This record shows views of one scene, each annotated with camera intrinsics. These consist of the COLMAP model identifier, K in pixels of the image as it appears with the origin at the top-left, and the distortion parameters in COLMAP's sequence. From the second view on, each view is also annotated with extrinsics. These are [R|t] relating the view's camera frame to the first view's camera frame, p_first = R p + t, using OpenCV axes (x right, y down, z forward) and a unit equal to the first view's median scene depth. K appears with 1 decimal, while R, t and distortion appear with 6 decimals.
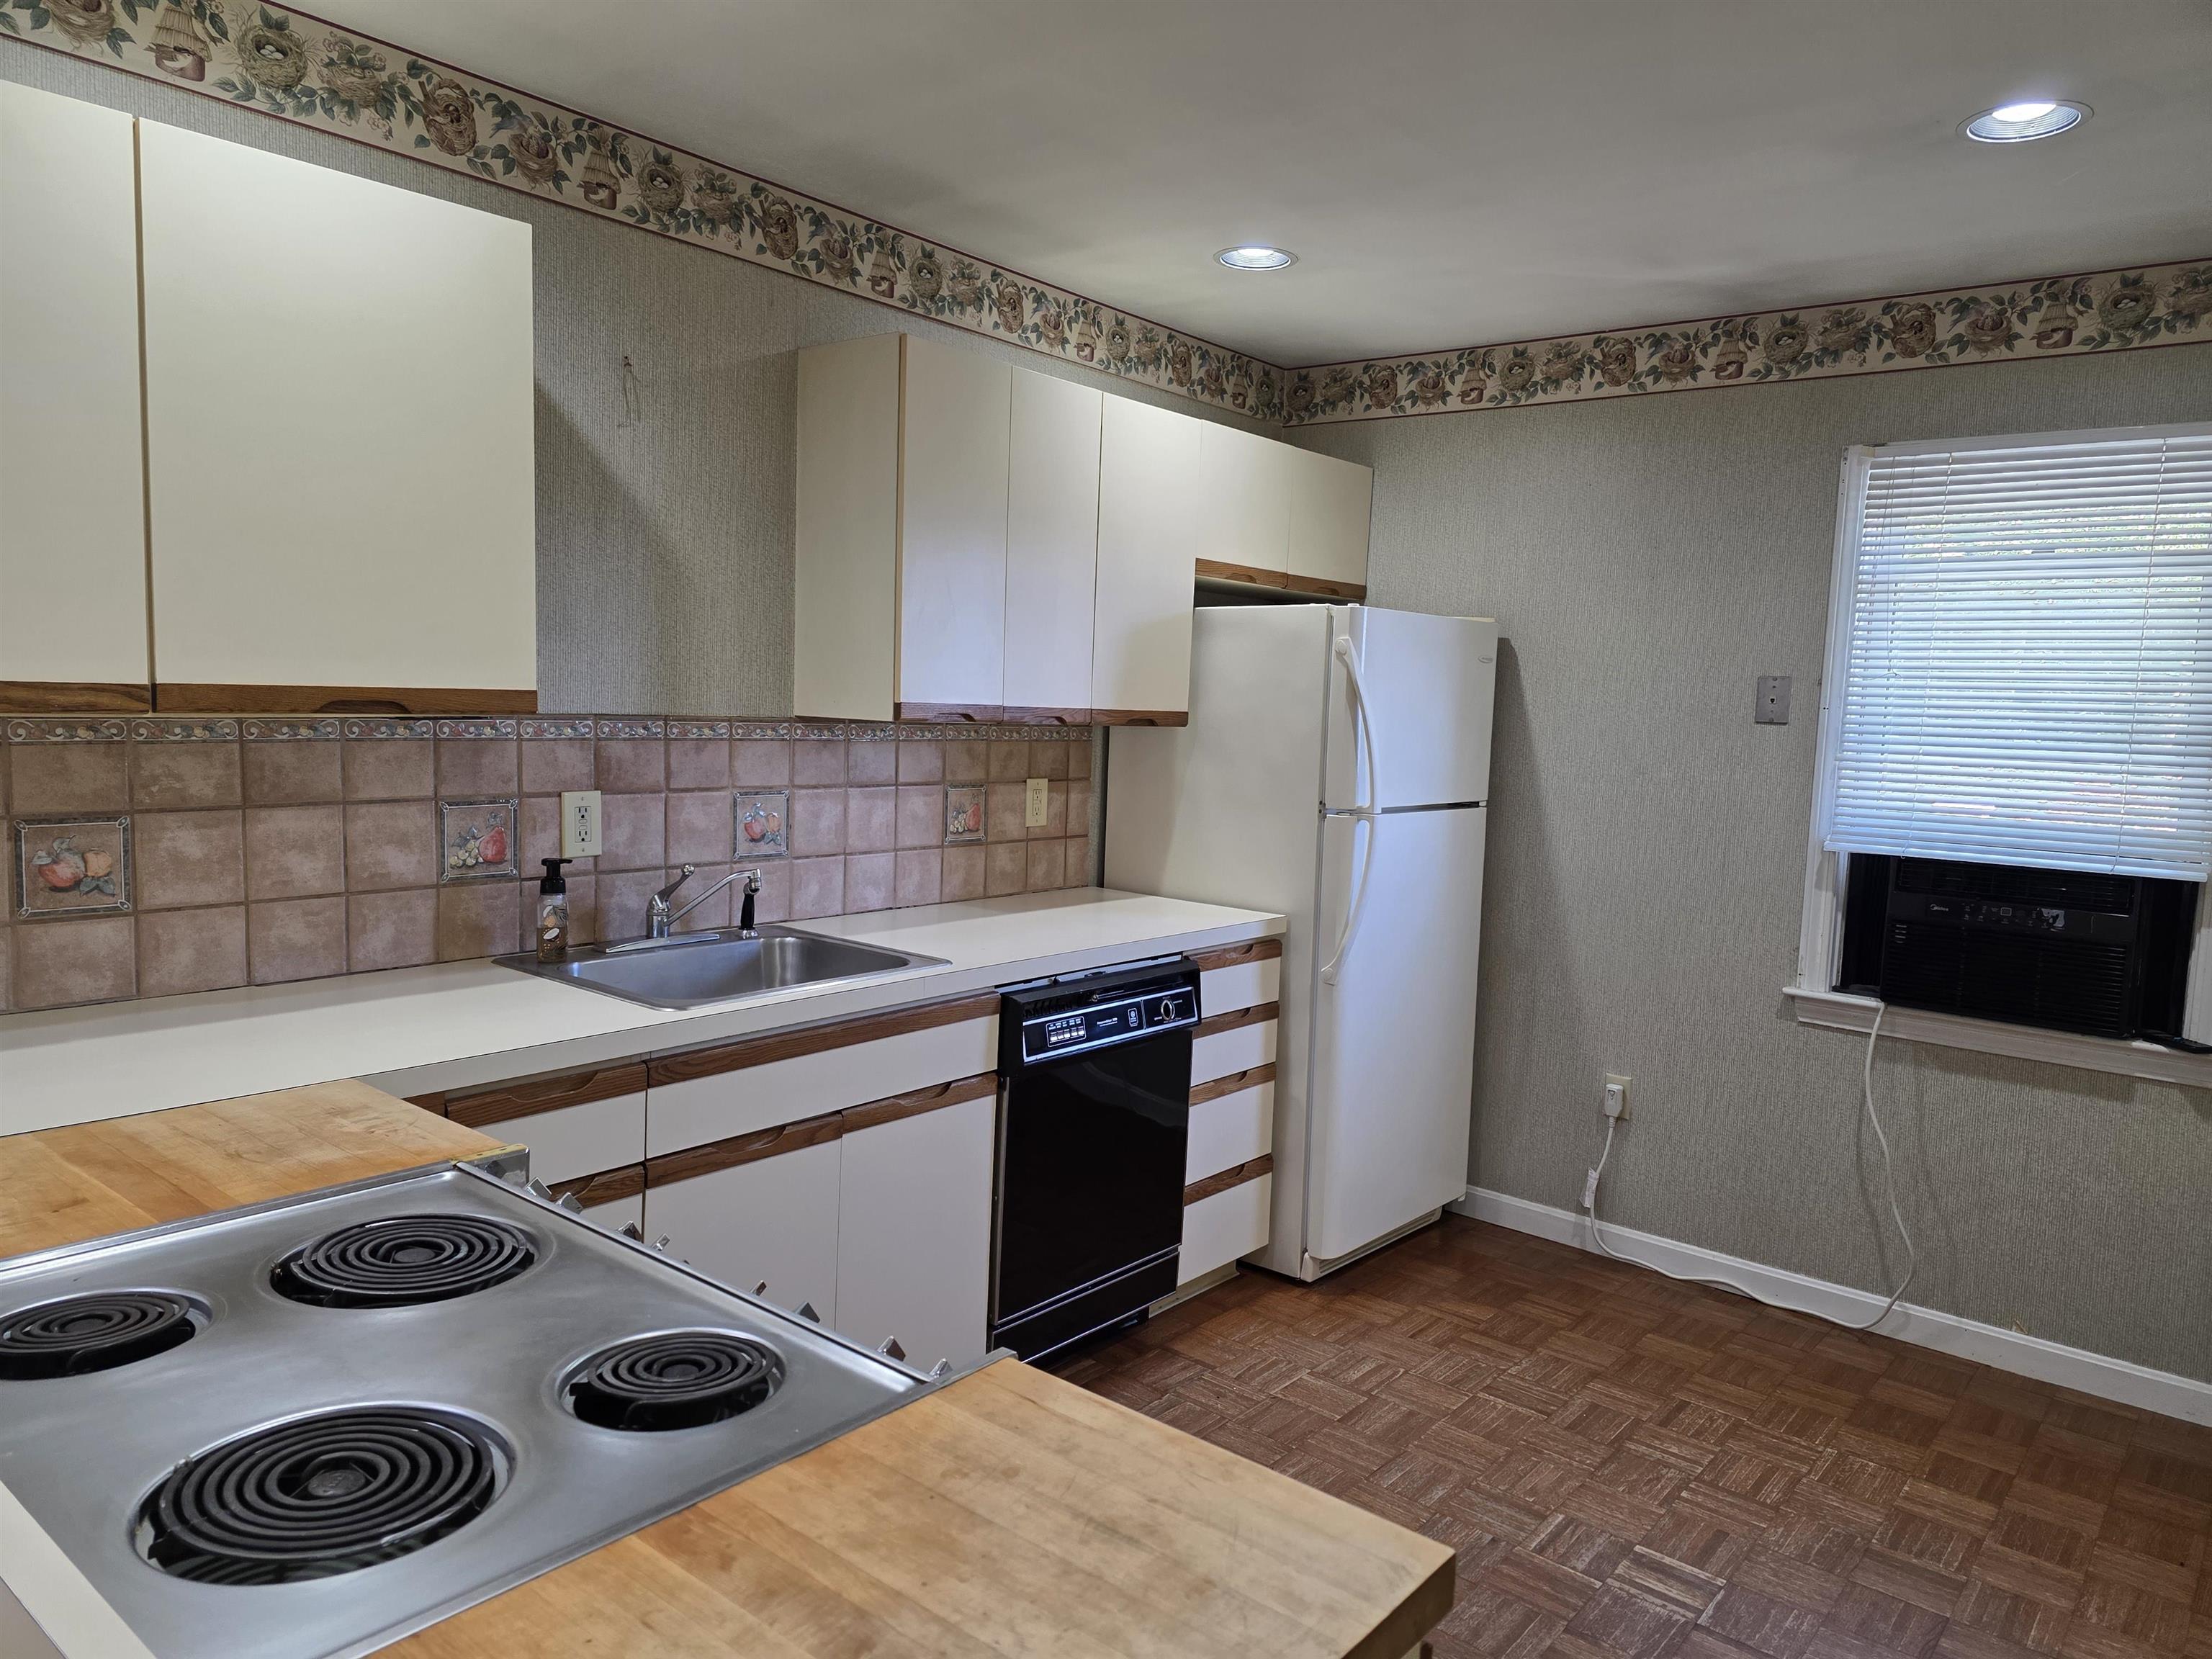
lens RADIAL K [[1485.3, 0, 1092.0], [0, 1485.3, 832.4], [0, 0, 1]] dist [0.057862, -0.055028]
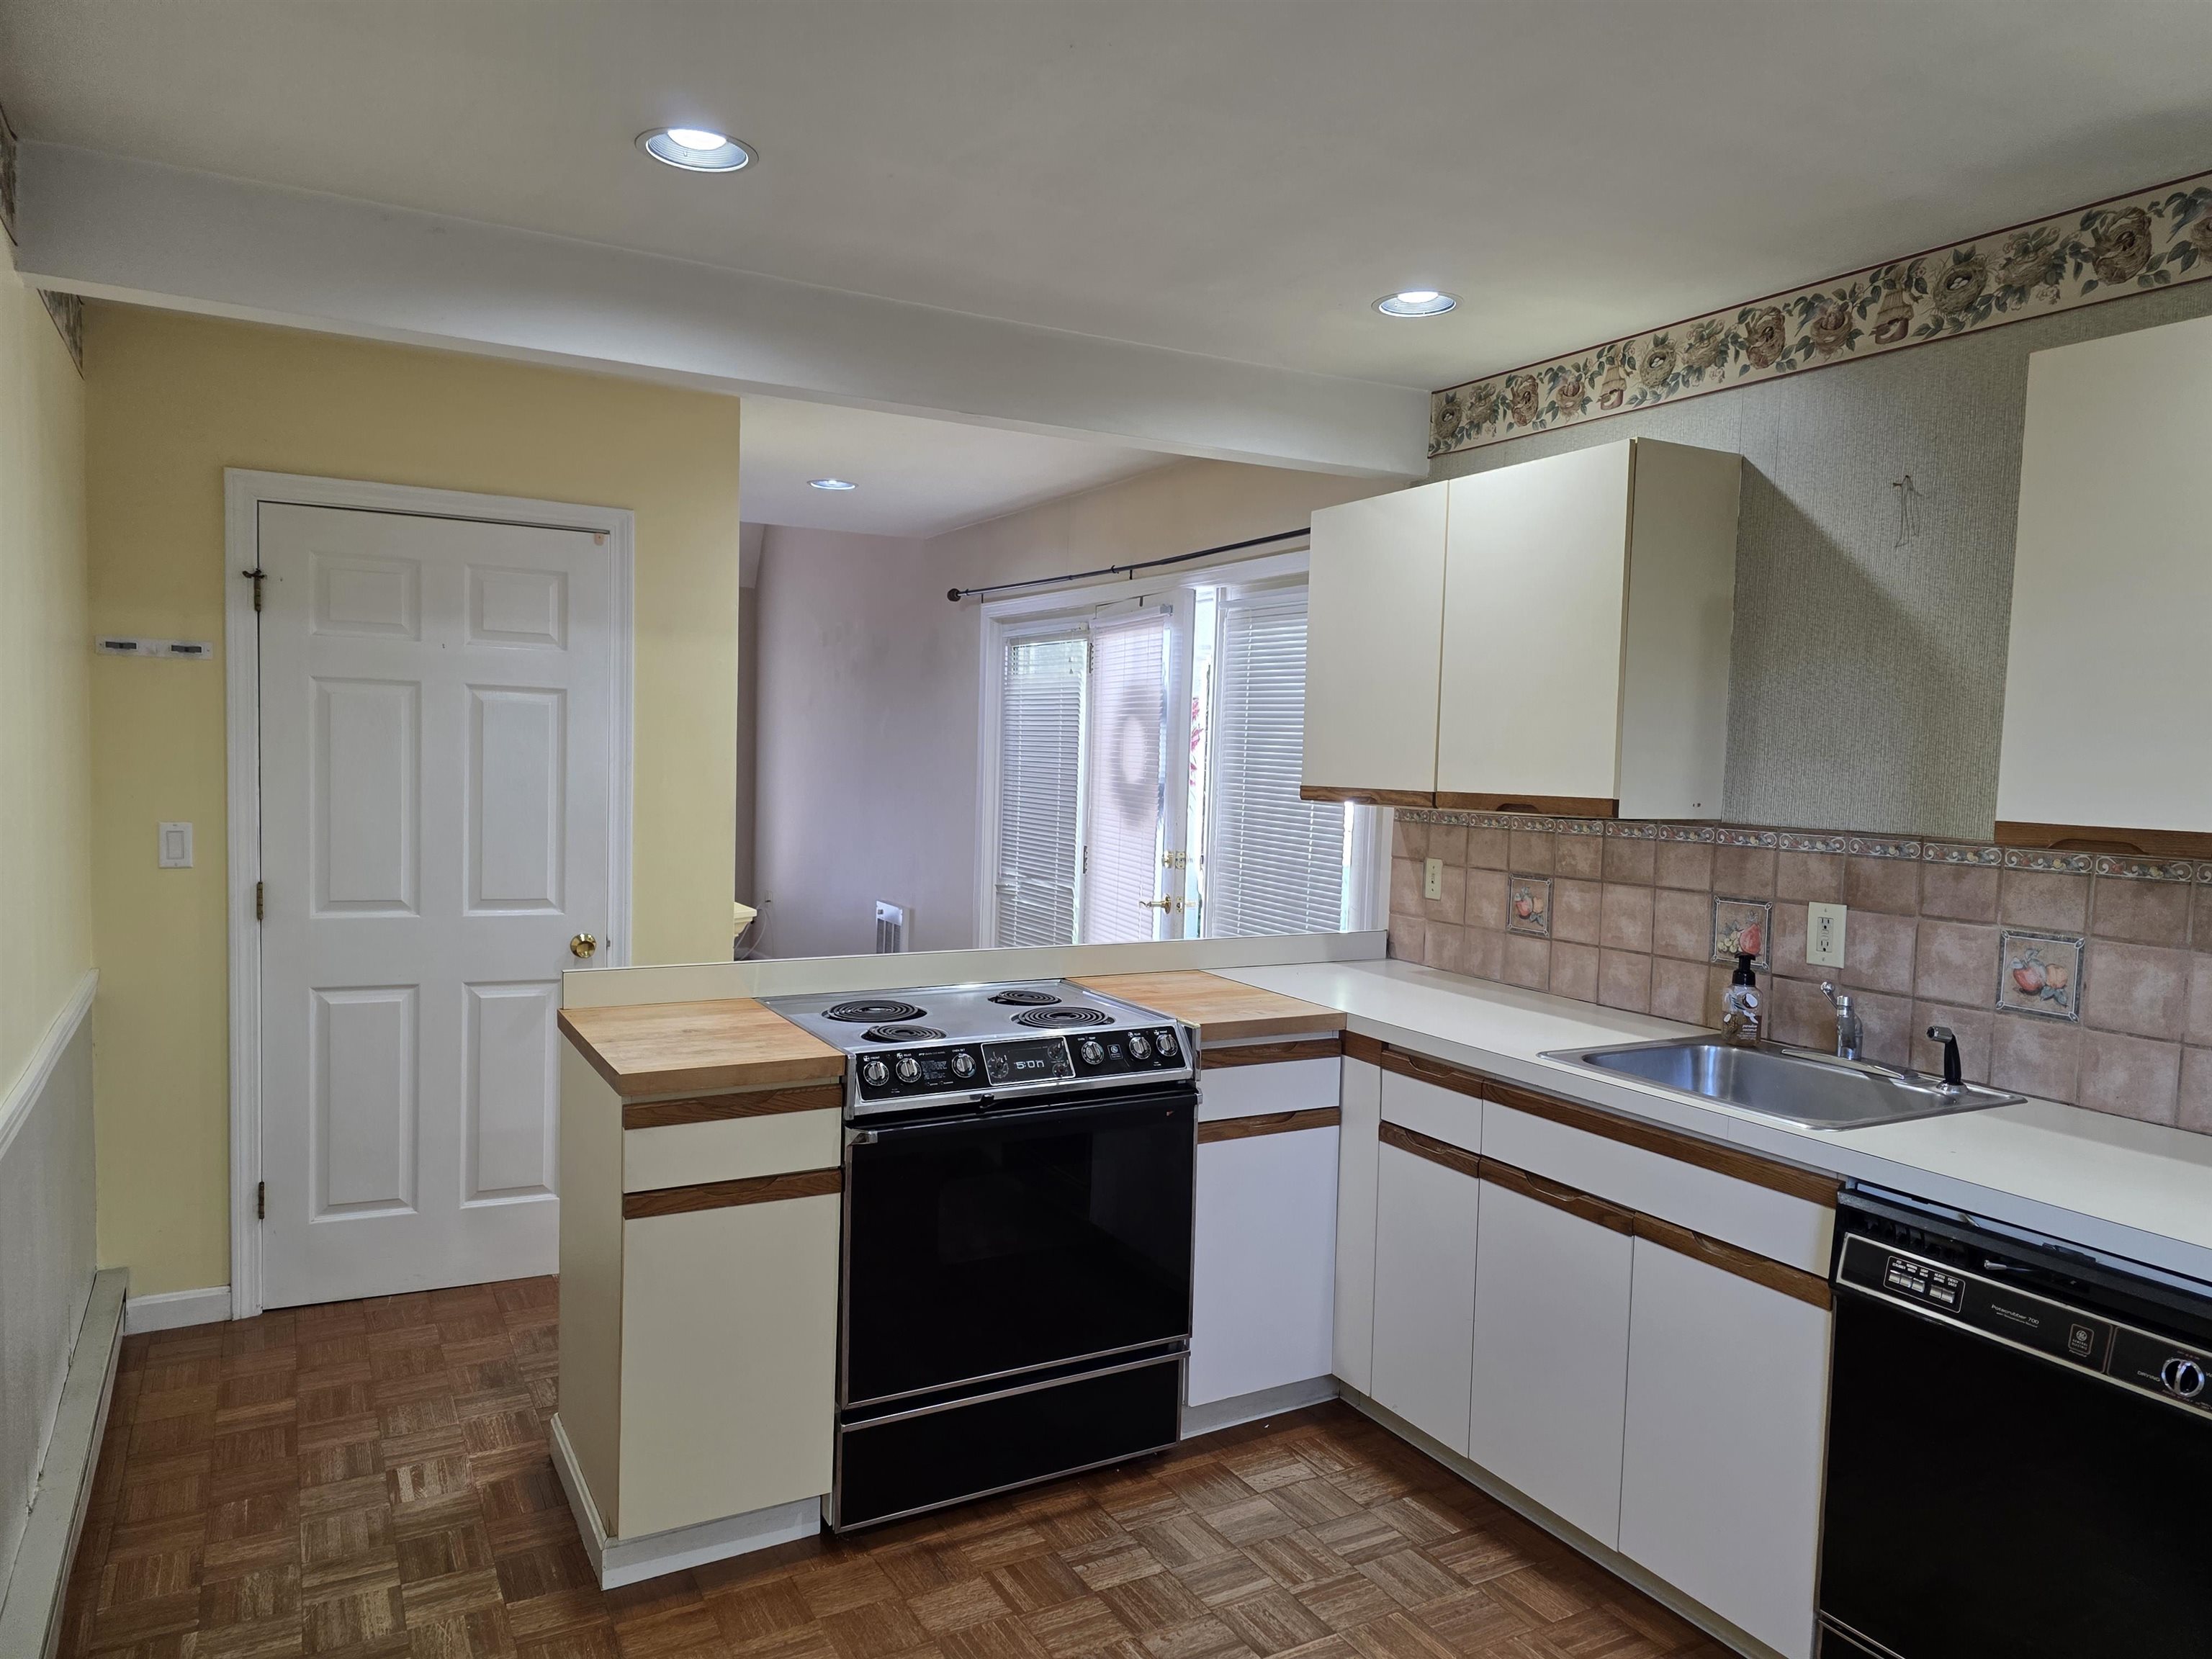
lens RADIAL K [[1485.3, 0, 1112.8], [0, 1485.3, 848.4], [0, 0, 1]] dist [0.057862, -0.055028]
pose [[-0.361531, 0.016935, -0.932206, 0.801968], [-0.127114, 0.989604, 0.067275, -0.071161], [0.923655, 0.142818, -0.355620, 0.887314]]
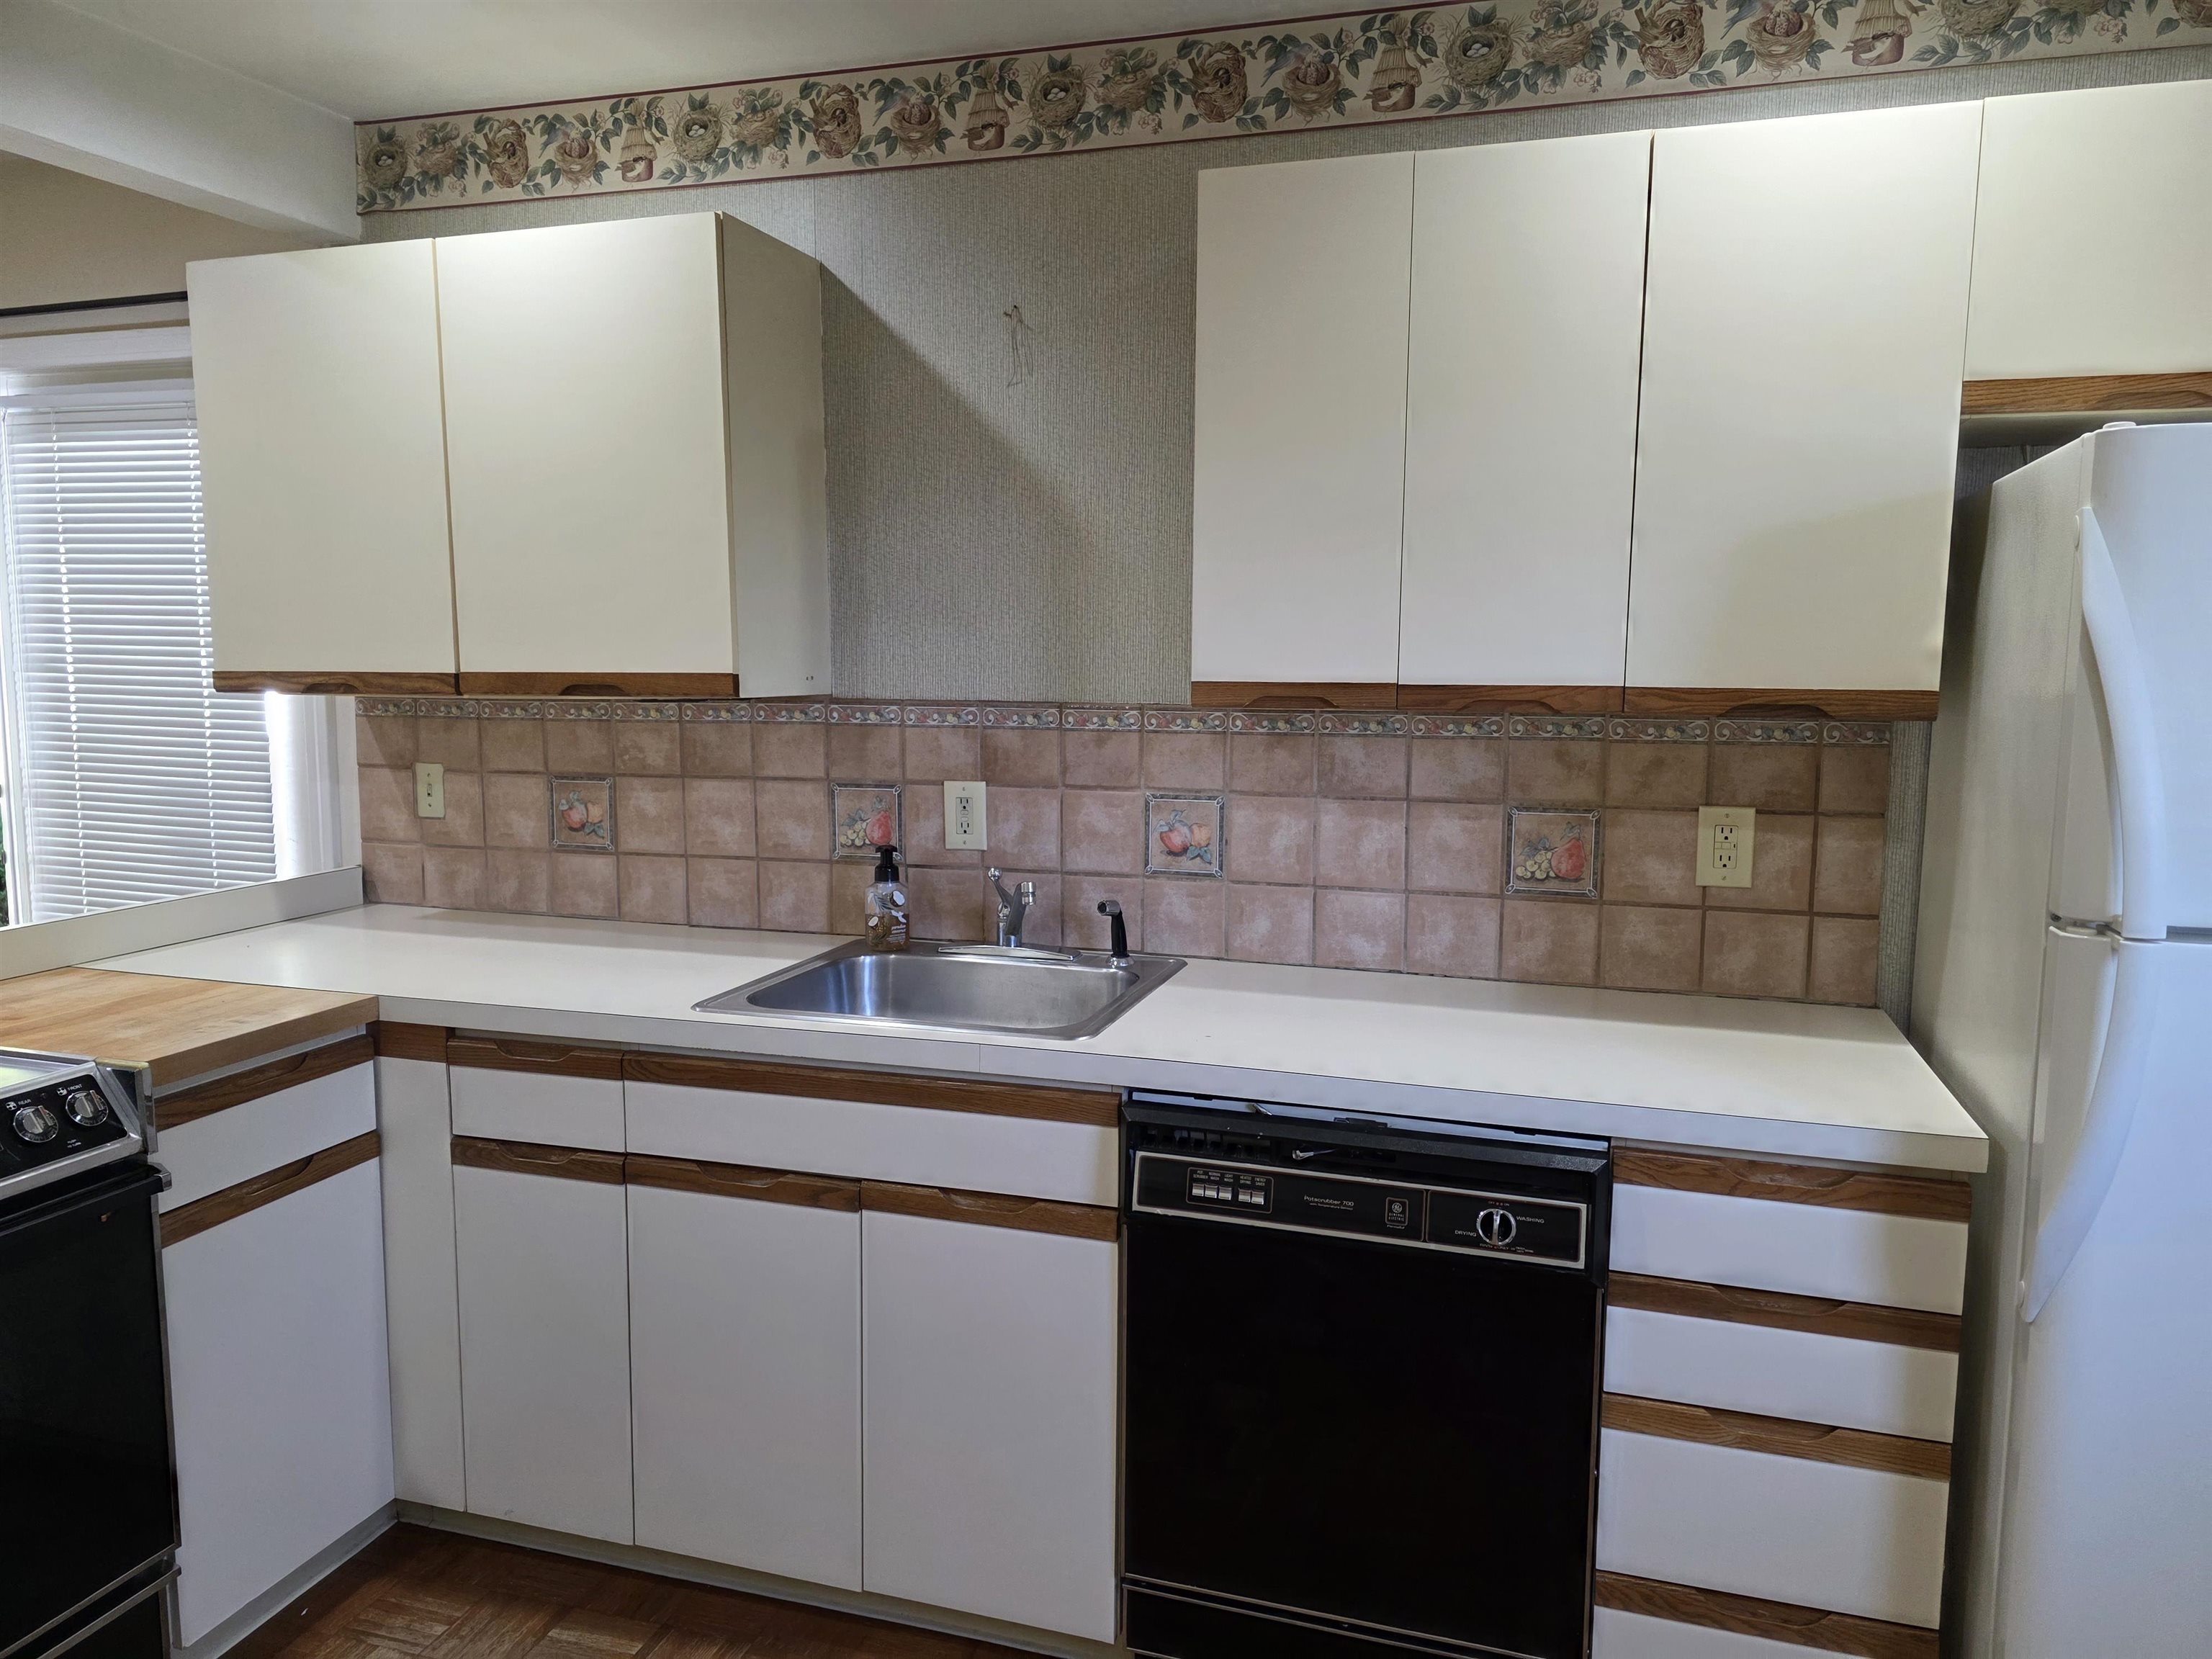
lens RADIAL K [[1485.3, 0, 1133.3], [0, 1485.3, 814.7], [0, 0, 1]] dist [0.057862, -0.055028]
pose [[0.389020, 0.068237, -0.918698, 0.559218], [-0.076491, 0.996202, 0.041604, -0.052480], [0.918048, 0.054087, 0.392762, 0.713631]]
